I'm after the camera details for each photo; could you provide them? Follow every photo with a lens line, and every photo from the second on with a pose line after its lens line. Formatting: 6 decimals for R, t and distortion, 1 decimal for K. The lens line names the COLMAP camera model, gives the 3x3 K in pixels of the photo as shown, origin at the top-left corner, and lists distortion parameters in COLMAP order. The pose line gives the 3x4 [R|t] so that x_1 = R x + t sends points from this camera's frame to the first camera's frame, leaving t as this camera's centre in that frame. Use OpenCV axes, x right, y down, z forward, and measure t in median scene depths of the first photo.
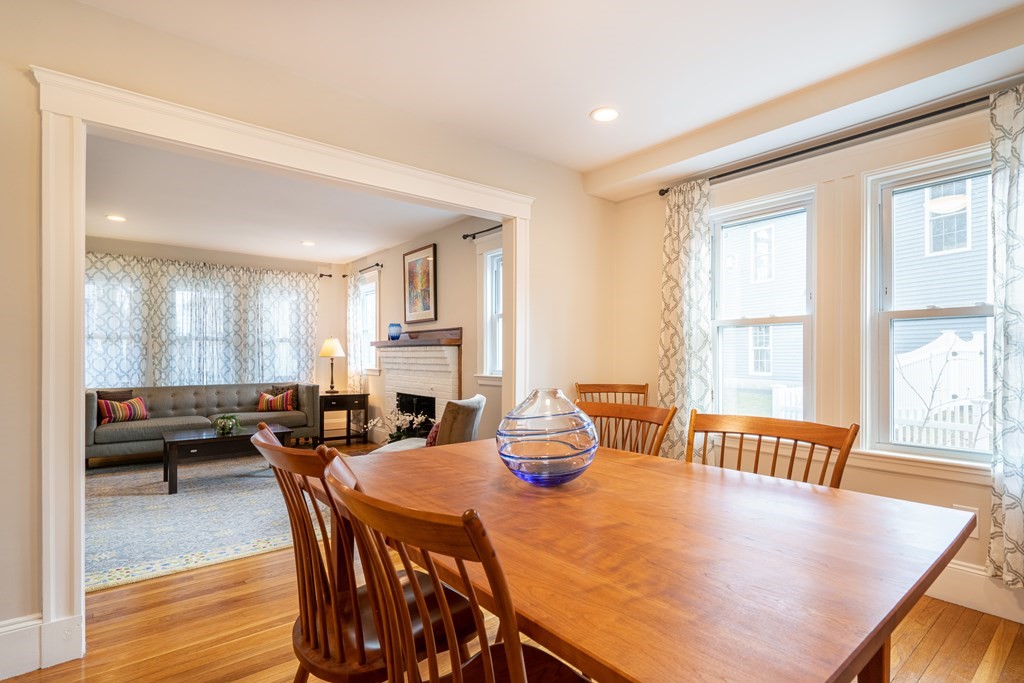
lens RADIAL K [[495.2, 0, 509.5], [0, 495.2, 356.1], [0, 0, 1]] dist [0.000813, 0.002000]
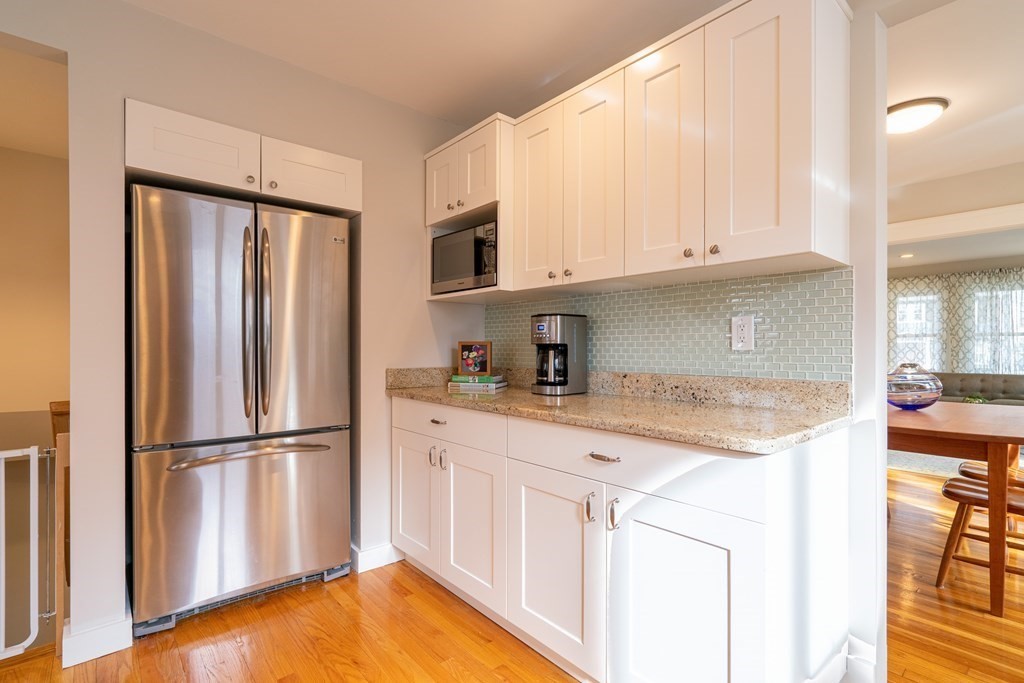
lens RADIAL K [[477.9, 0, 512.5], [0, 477.9, 350.2], [0, 0, 1]] dist [-0.004648, -0.000193]
pose [[0.029312, 0.001159, -0.999570, 0.484654], [-0.004398, 0.999990, 0.001031, 0.005618], [0.999561, 0.004366, 0.029317, -0.178248]]
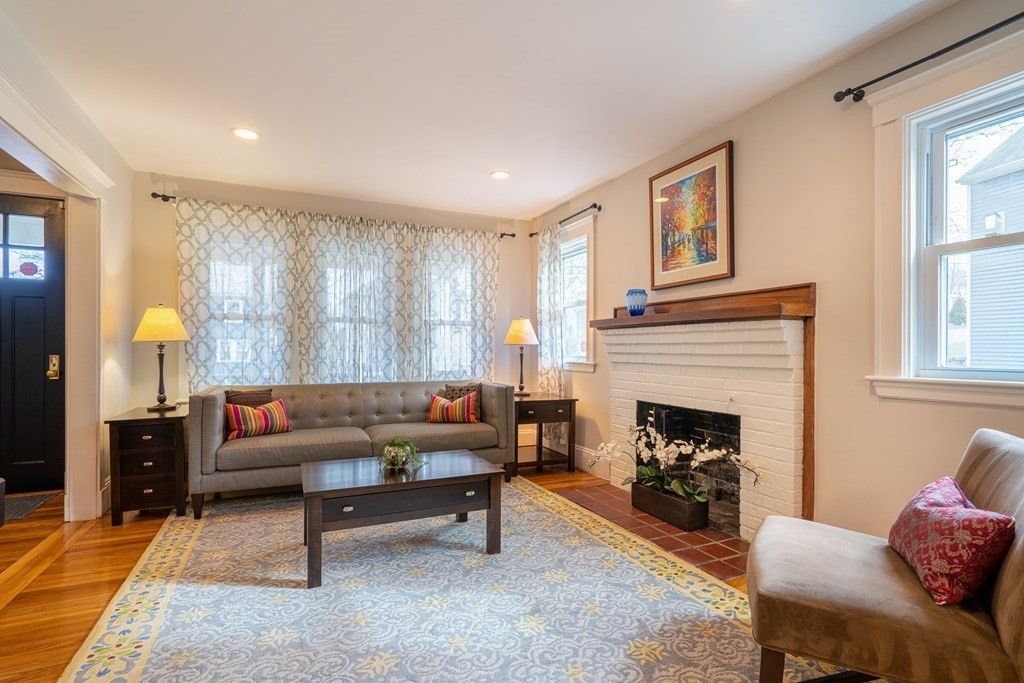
lens RADIAL K [[495.2, 0, 514.7], [0, 495.2, 347.2], [0, 0, 1]] dist [0.000813, 0.002000]
pose [[0.971248, 0.001126, -0.238065, -0.227006], [-0.002348, 0.999985, -0.004848, 0.009398], [0.238056, 0.005268, 0.971237, 0.353352]]
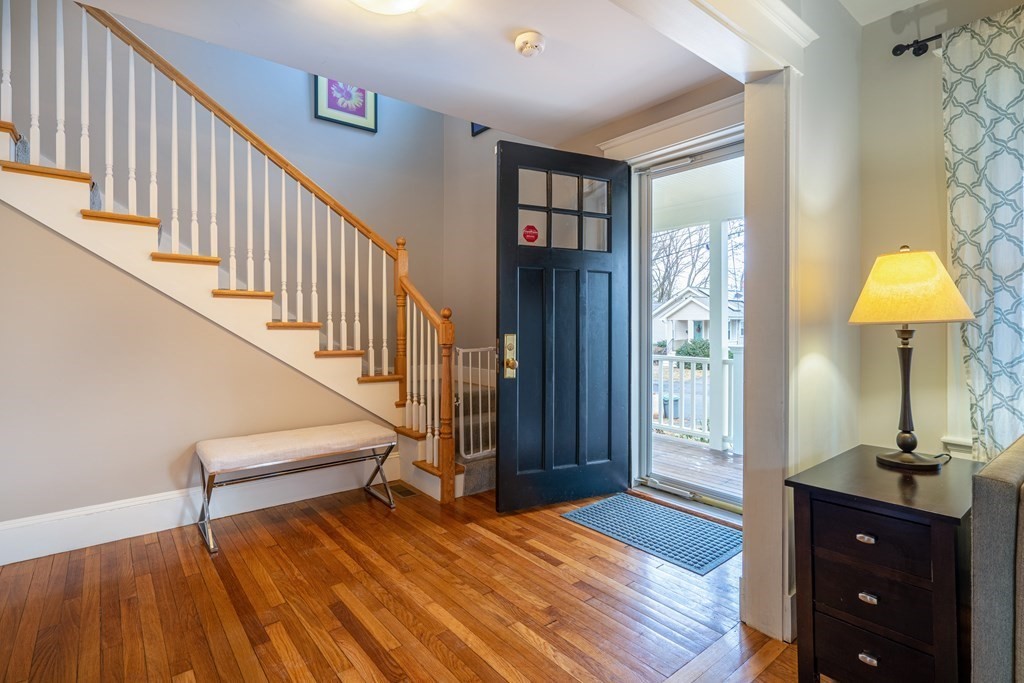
lens RADIAL K [[495.2, 0, 509.8], [0, 495.2, 331.8], [0, 0, 1]] dist [0.000813, 0.002000]
pose [[0.003069, 0.007947, -0.999964, -0.493624], [0.001736, 0.999967, 0.007953, 0.003154], [0.999994, -0.001760, 0.003055, 0.599292]]
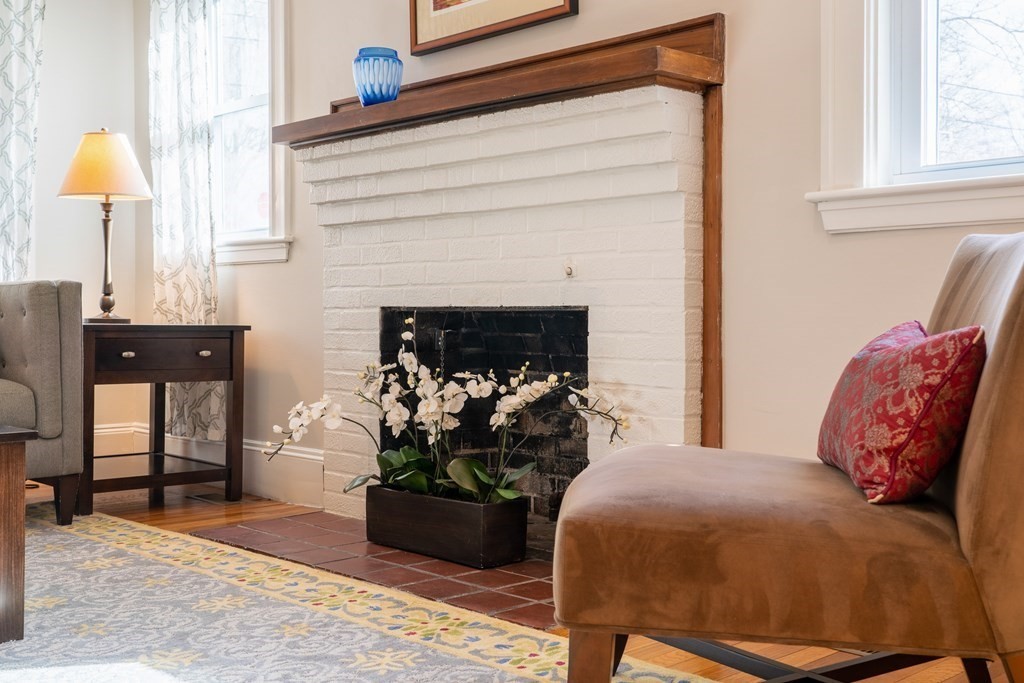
lens RADIAL K [[1177.8, 0, 533.5], [0, 1177.8, 312.2], [0, 0, 1]] dist [0.043611, 0.000000]
pose [[0.995553, -0.002446, 0.094174, -0.203554], [0.001999, 0.999986, 0.004837, 0.072745], [-0.094185, -0.004627, 0.995544, 0.342661]]
